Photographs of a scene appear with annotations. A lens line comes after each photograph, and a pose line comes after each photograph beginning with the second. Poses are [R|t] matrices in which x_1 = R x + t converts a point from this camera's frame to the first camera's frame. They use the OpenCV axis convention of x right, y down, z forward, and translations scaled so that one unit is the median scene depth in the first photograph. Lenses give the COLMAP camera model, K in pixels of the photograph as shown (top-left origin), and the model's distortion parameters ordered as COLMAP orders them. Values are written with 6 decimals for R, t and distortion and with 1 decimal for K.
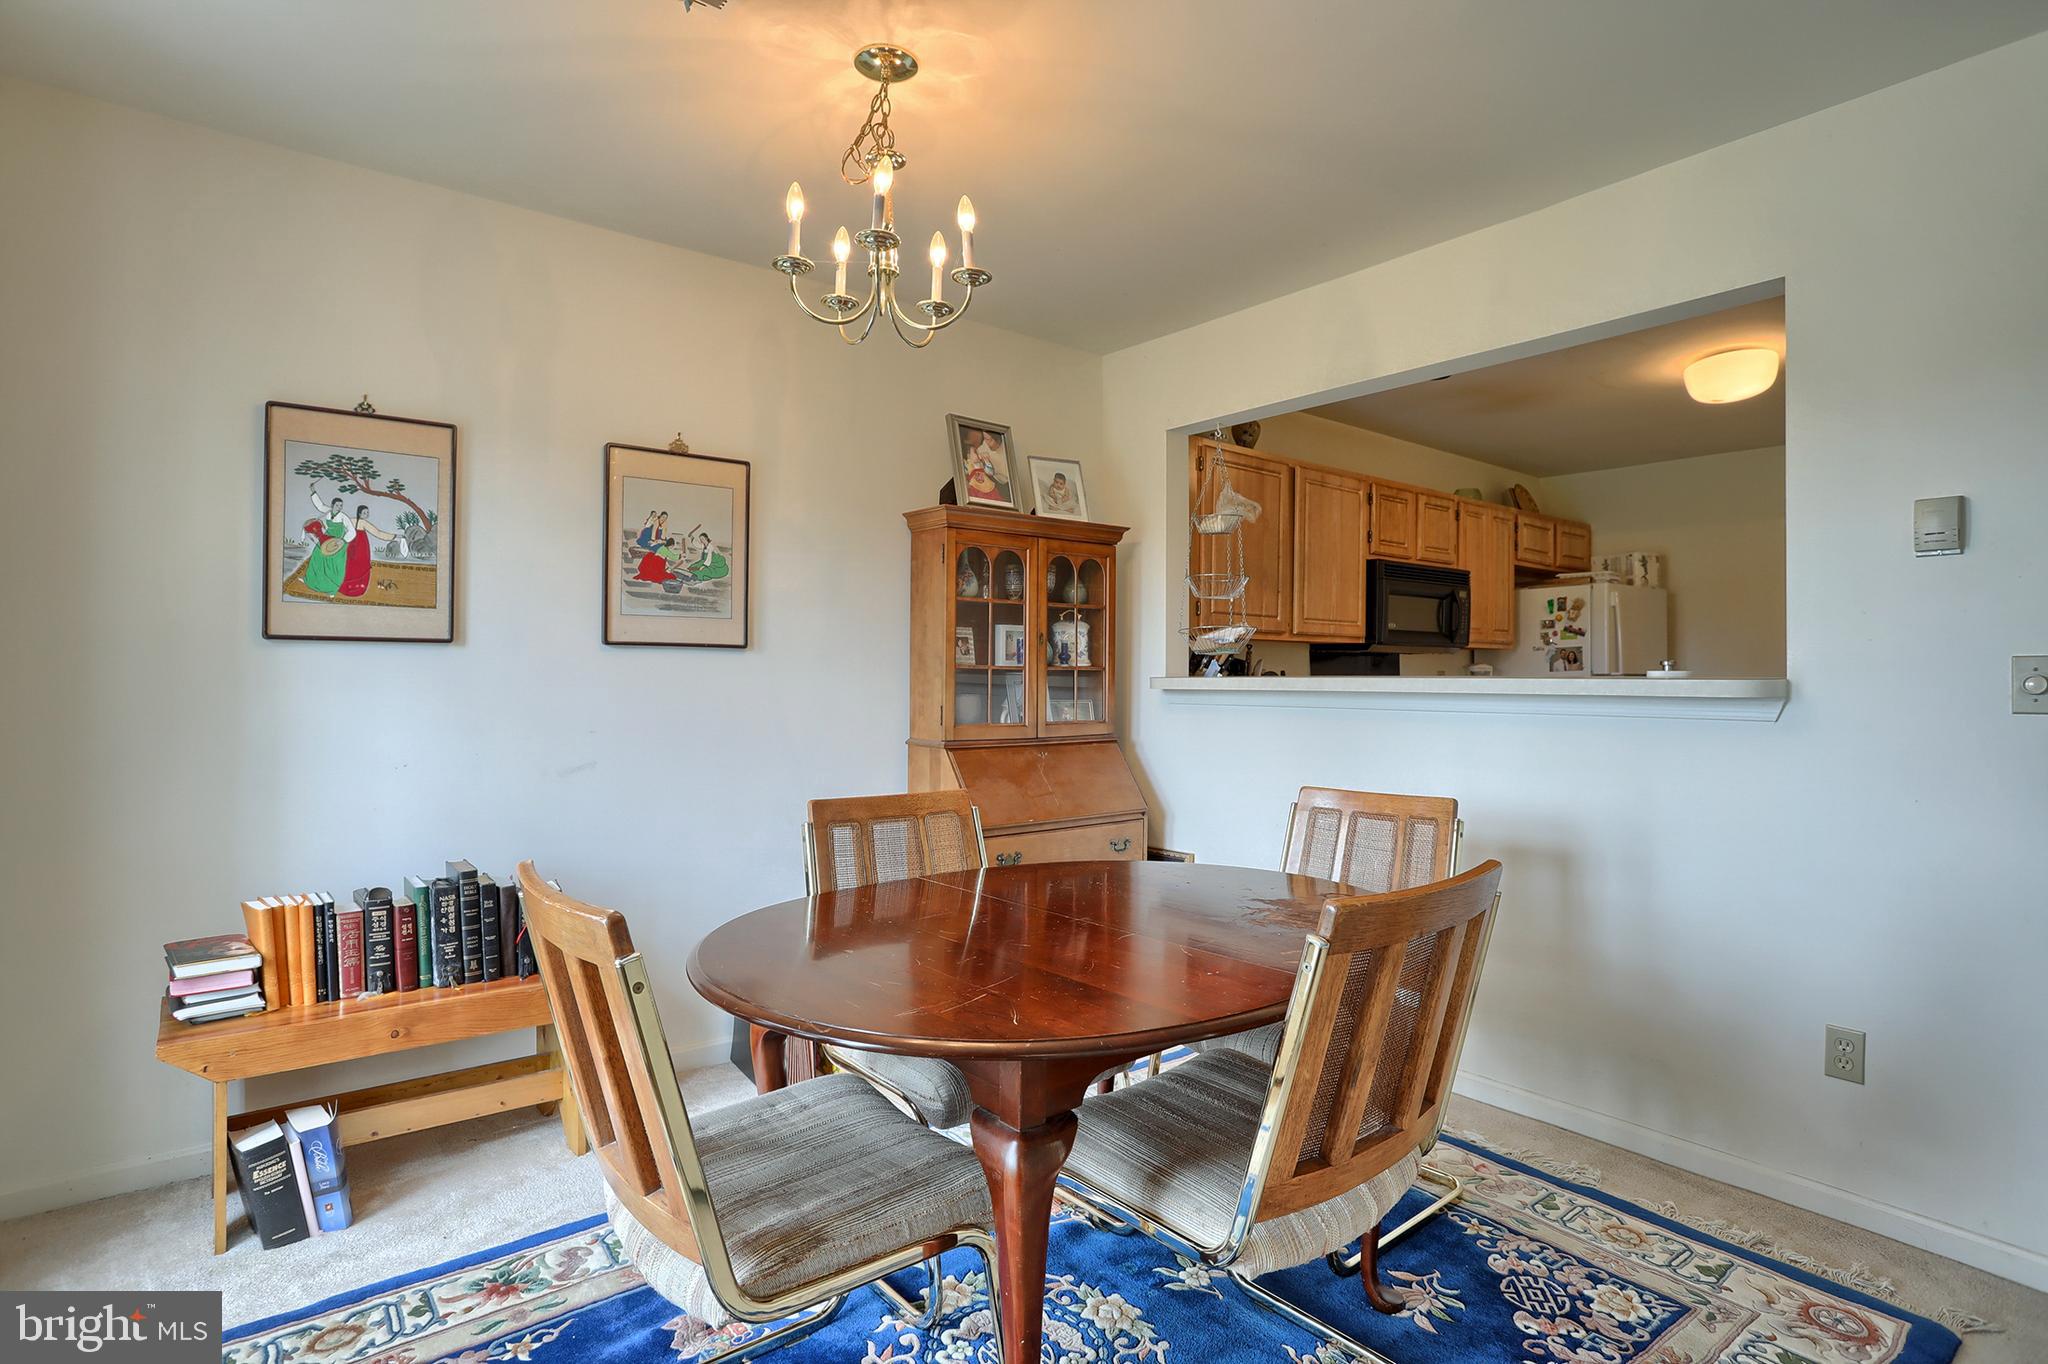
lens RADIAL K [[1049.5, 0, 1024.0], [0, 1049.5, 682.0], [0, 0, 1]] dist [-0.072198, 0.032125]
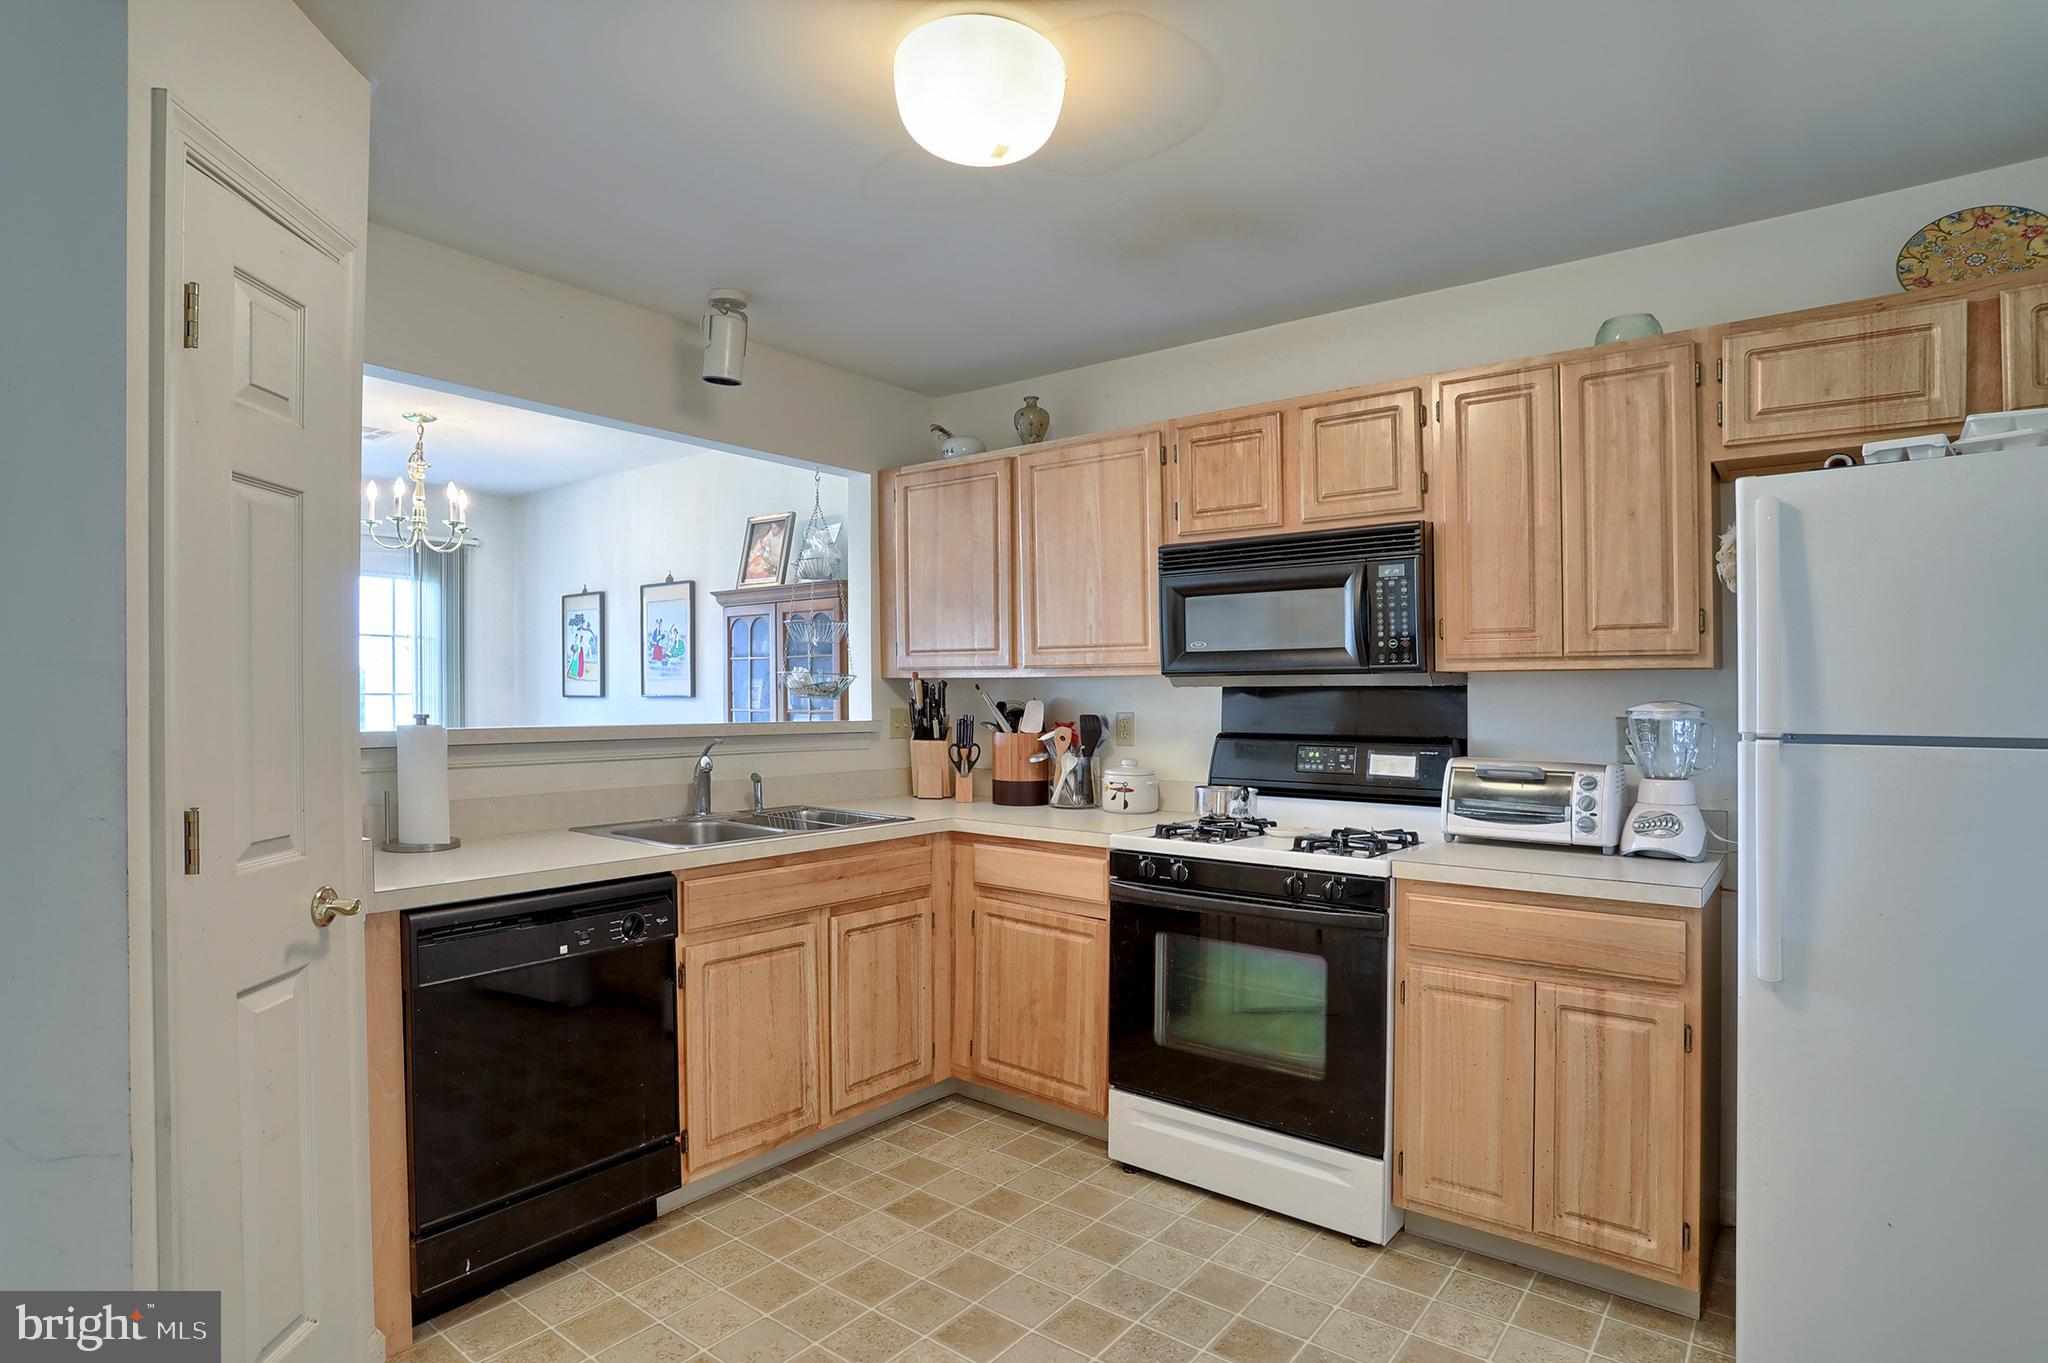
lens RADIAL K [[1049.5, 0, 1024.0], [0, 1049.5, 681.5], [0, 0, 1]] dist [-0.072198, 0.032125]
pose [[0.241678, -0.013724, -0.970259, 1.495682], [-0.001560, 0.999893, -0.014532, -0.036362], [0.970355, 0.005026, 0.241631, 1.180484]]
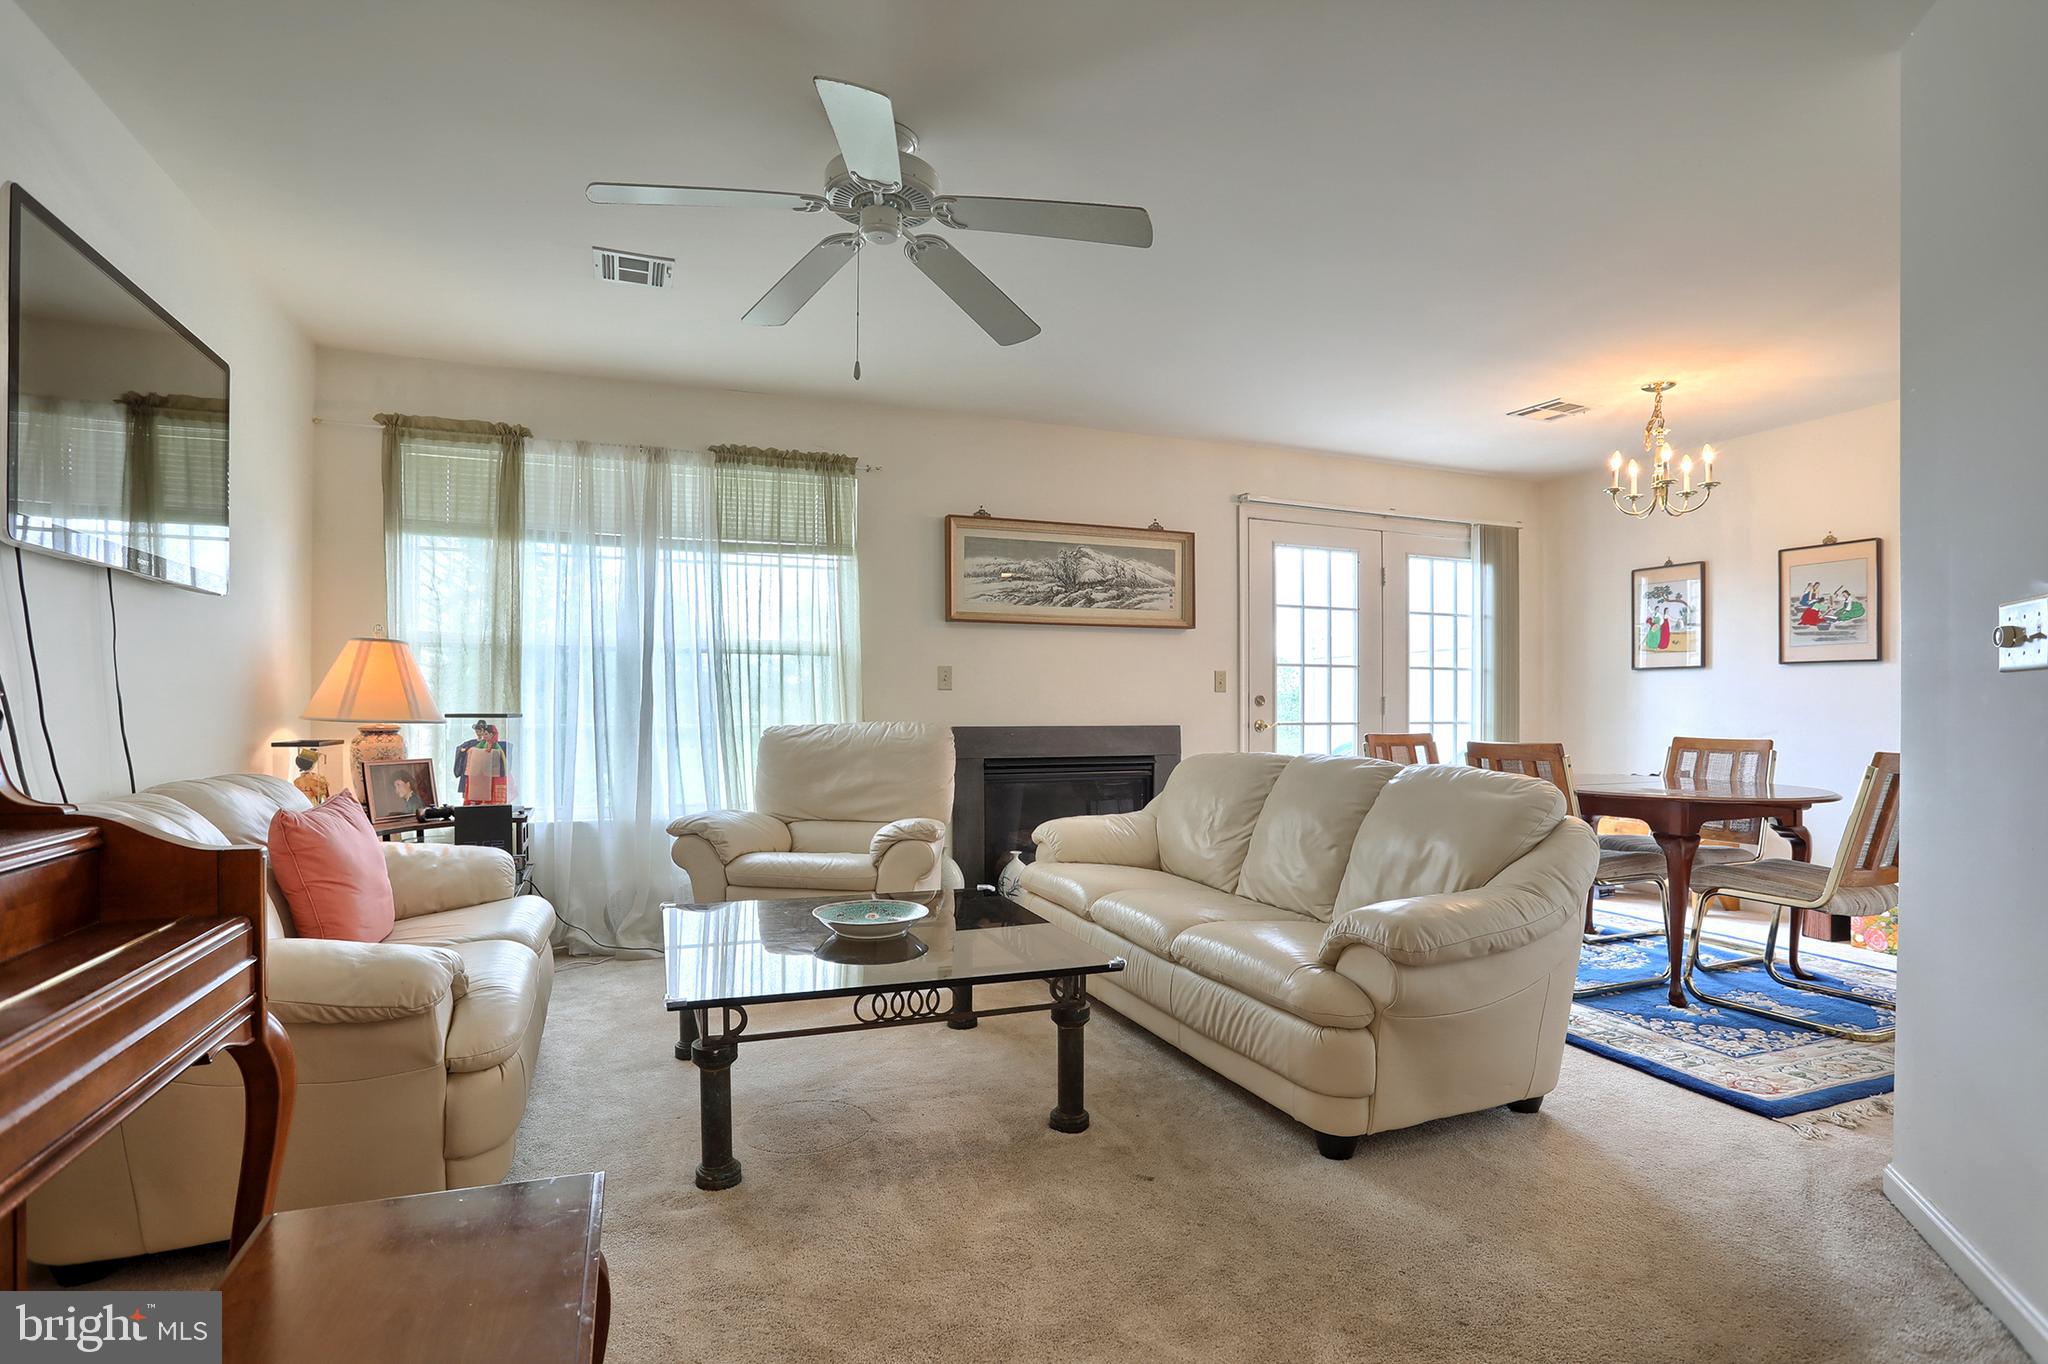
lens RADIAL K [[1002.9, 0, 1019.7], [0, 1002.9, 707.9], [0, 0, 1]] dist [-0.084510, 0.040949]
pose [[-0.281724, -0.004156, -0.959487, 1.508707], [-0.007539, 0.999969, -0.002118, 0.051001], [0.959466, 0.006637, -0.281746, 0.213235]]
